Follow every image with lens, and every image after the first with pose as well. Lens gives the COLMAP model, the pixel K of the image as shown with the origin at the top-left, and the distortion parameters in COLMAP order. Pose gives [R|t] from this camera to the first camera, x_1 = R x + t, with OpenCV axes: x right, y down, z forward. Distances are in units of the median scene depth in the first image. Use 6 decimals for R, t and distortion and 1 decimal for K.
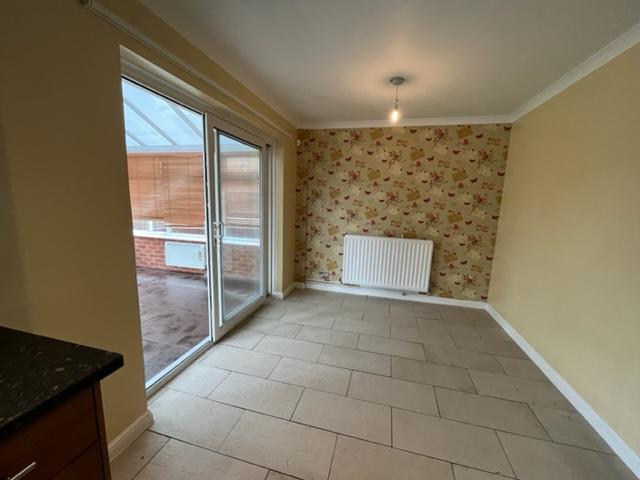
lens RADIAL K [[262.6, 0, 319.7], [0, 262.6, 241.9], [0, 0, 1]] dist [-0.001254, -0.000586]
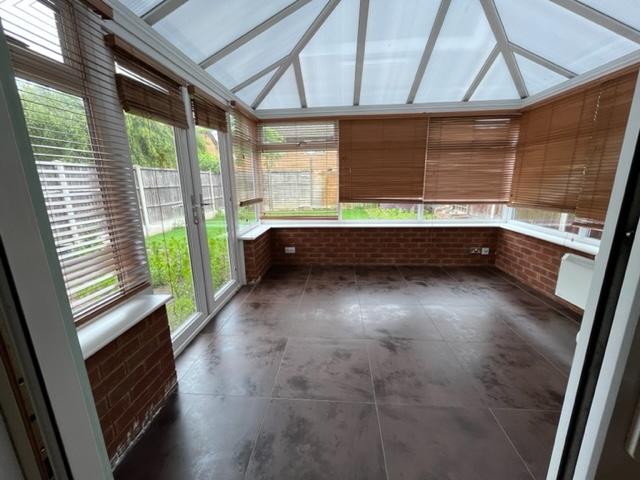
lens RADIAL K [[262.6, 0, 319.1], [0, 262.6, 241.2], [0, 0, 1]] dist [-0.001254, -0.000586]
pose [[0.170459, 0.187407, -0.967379, -0.152268], [-0.145121, 0.975816, 0.163470, -0.036827], [0.974620, 0.112522, 0.193534, 0.387098]]
